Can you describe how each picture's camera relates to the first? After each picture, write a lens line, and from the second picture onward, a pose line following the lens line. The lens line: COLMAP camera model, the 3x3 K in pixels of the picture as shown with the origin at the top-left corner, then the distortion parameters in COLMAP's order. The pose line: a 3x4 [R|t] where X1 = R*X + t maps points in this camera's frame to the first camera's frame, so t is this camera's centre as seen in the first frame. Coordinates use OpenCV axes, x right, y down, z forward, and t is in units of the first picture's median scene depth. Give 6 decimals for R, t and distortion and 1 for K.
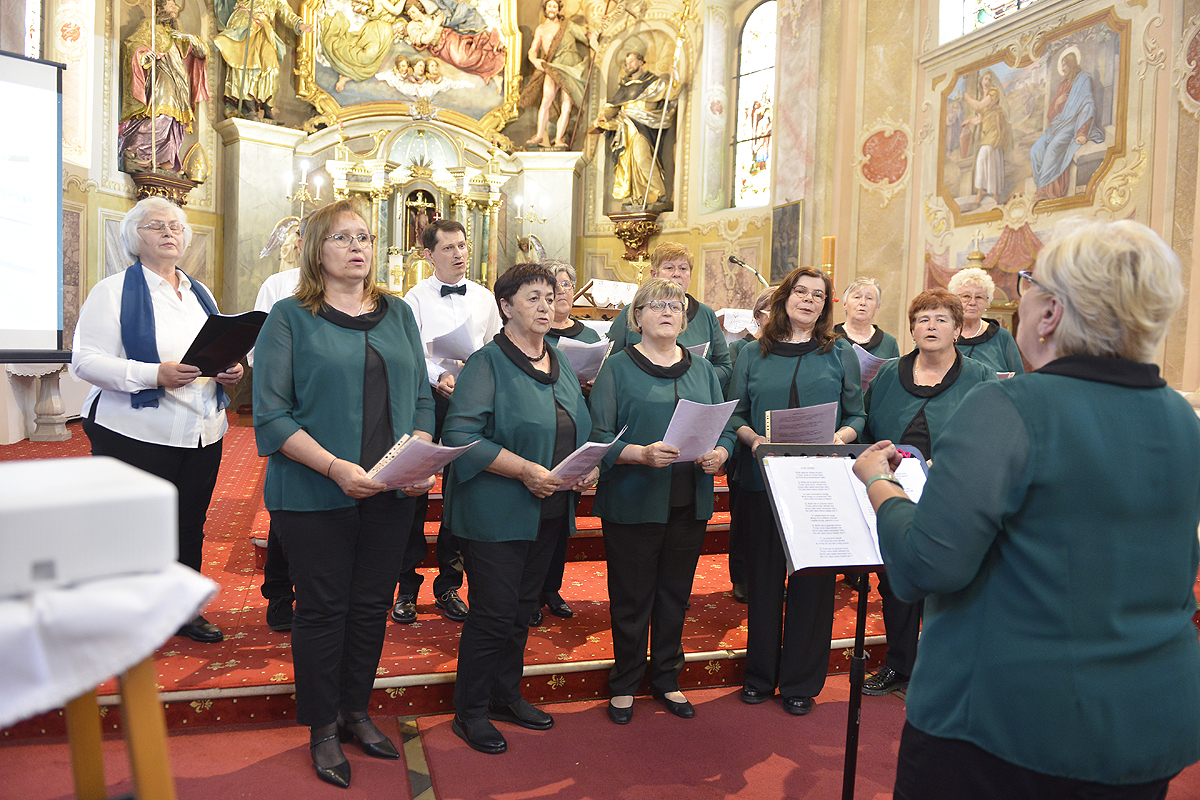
lens RADIAL K [[853.0, 0, 601.7], [0, 853.0, 403.0], [0, 0, 1]] dist [-0.049493, -0.003535]
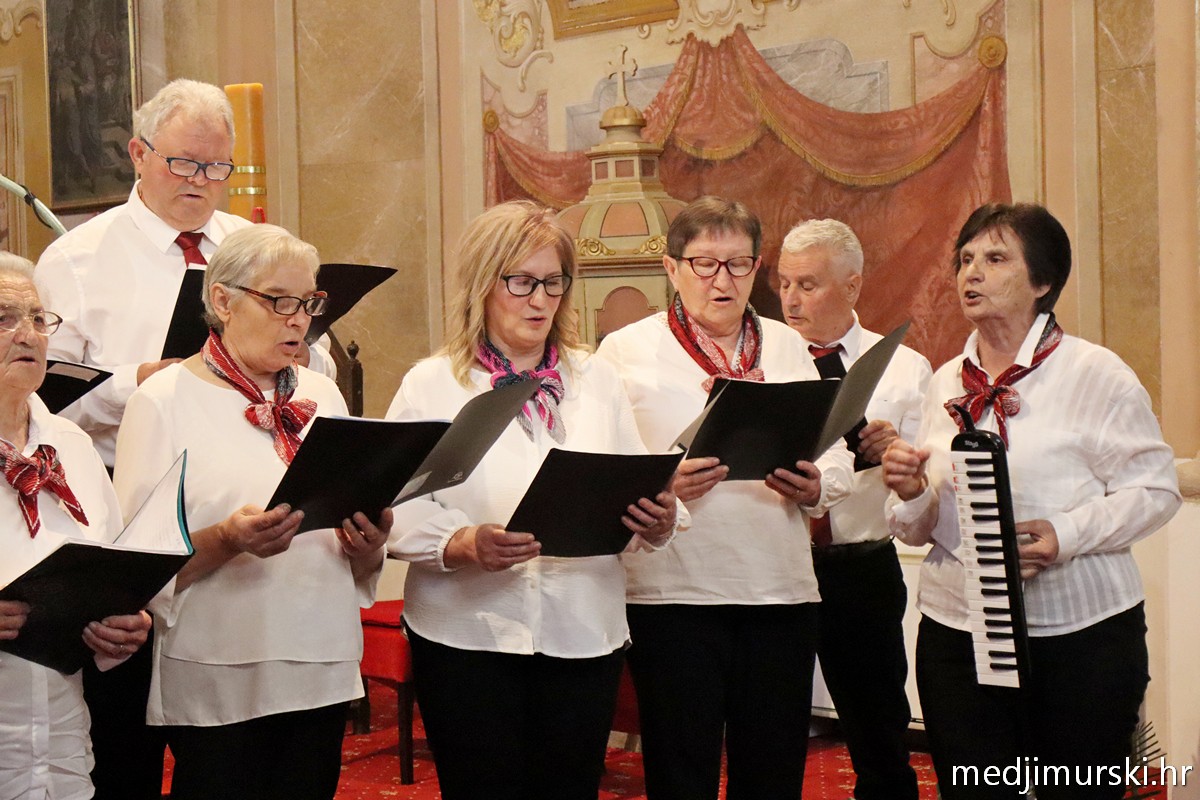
lens RADIAL K [[2368.4, 0, 607.8], [0, 2368.4, 403.0], [0, 0, 1]] dist [0.011526, 0.000000]
pose [[0.908497, -0.066338, 0.412592, 0.002868], [0.085100, 0.996000, -0.027244, -0.015607], [-0.409135, 0.059862, 0.910508, 0.047209]]
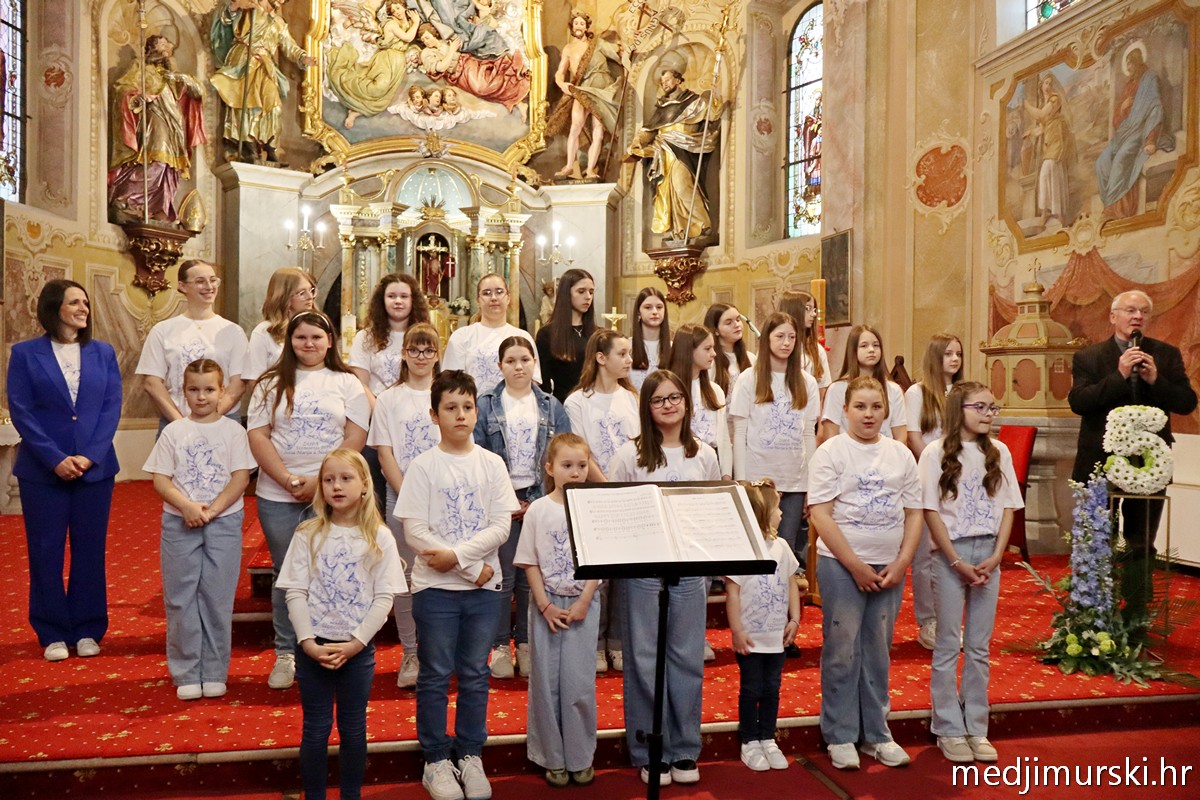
lens RADIAL K [[1000.7, 0, 600.3], [0, 1000.7, 402.1], [0, 0, 1]] dist [-0.003352, 0.007056]
pose [[0.995119, -0.022307, -0.096123, 0.065008], [0.016428, 0.997970, -0.061531, -0.000645], [0.097301, 0.059651, 0.993466, -0.040185]]
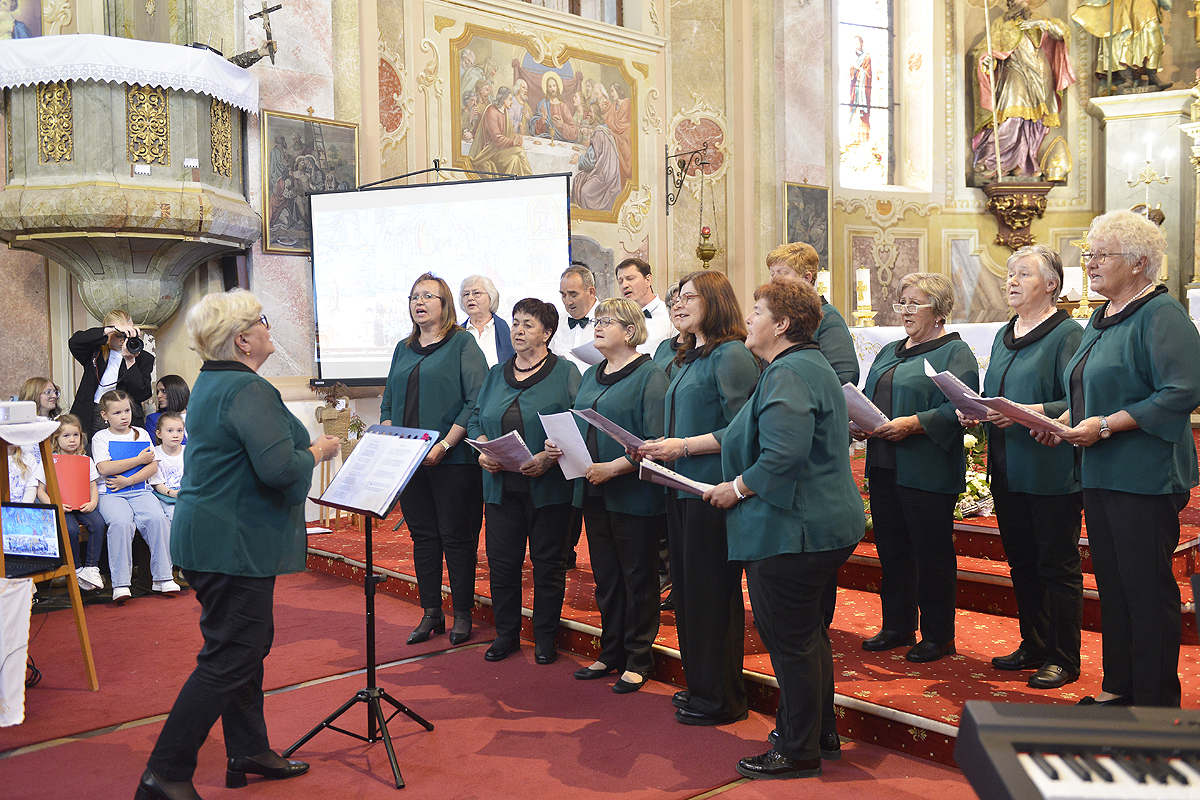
lens RADIAL K [[1083.4, 0, 600.5], [0, 1083.4, 399.9], [0, 0, 1]] dist [-0.013349, 0.019505]
pose [[0.402288, -0.004067, -0.915504, 0.365353], [-0.031886, 0.999321, -0.018450, 0.004605], [0.914958, 0.036614, 0.401885, 0.106056]]
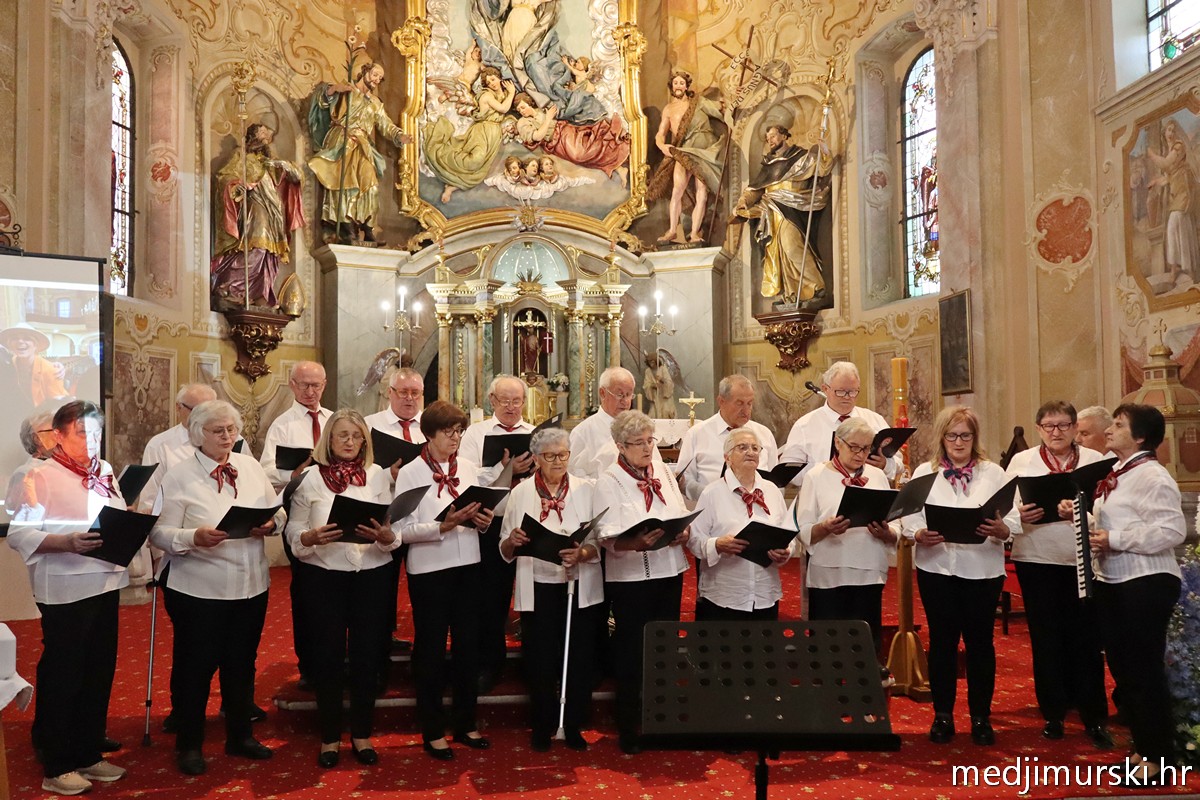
lens RADIAL K [[1110.5, 0, 600.5], [0, 1110.5, 402.8], [0, 0, 1]] dist [0.012401, 0.000000]
pose [[0.975303, -0.056000, -0.213654, 0.099790], [0.029306, 0.991582, -0.126122, -0.004962], [0.218918, 0.116745, 0.968734, -0.093246]]
